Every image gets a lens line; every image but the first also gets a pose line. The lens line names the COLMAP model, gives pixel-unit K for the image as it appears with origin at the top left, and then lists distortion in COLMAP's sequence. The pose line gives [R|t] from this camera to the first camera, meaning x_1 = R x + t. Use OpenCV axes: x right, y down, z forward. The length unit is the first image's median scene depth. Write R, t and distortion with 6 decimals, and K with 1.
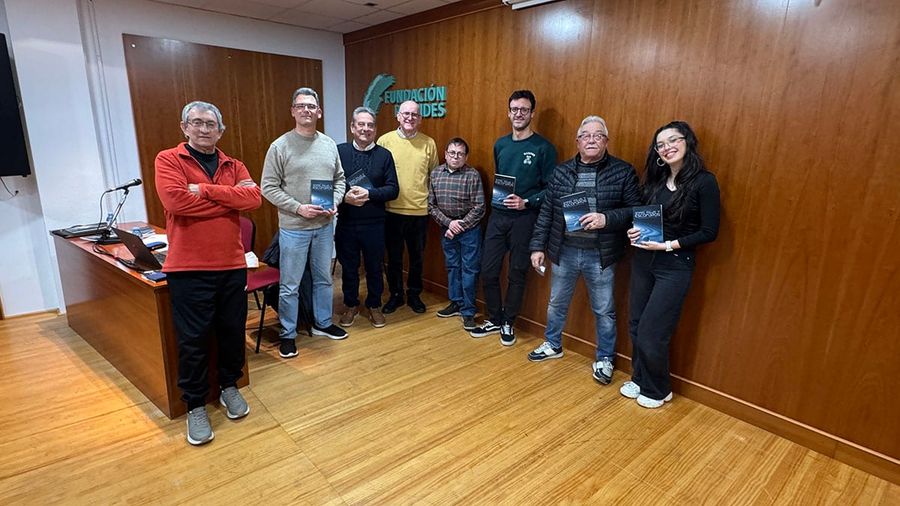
lens RADIAL K [[464.8, 0, 445.5], [0, 464.8, 247.8], [0, 0, 1]] dist [-0.001332, -0.000014]
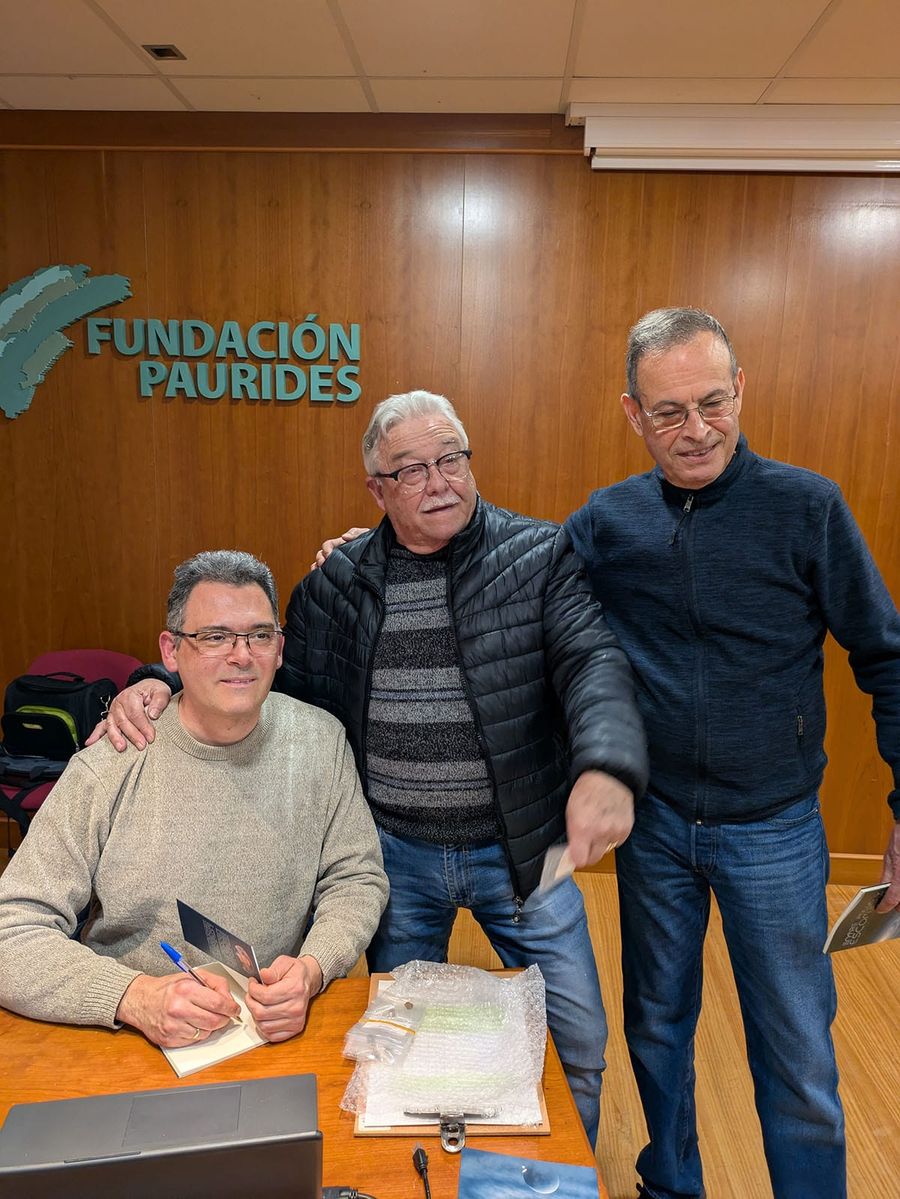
lens RADIAL K [[902.9, 0, 506.6], [0, 902.9, 603.5], [0, 0, 1]] dist [0.047301, -0.045012]
pose [[0.696408, -0.129022, 0.705953, -0.646149], [0.164180, 0.986261, 0.018292, -0.152610], [-0.698613, 0.103165, 0.708023, 0.548622]]
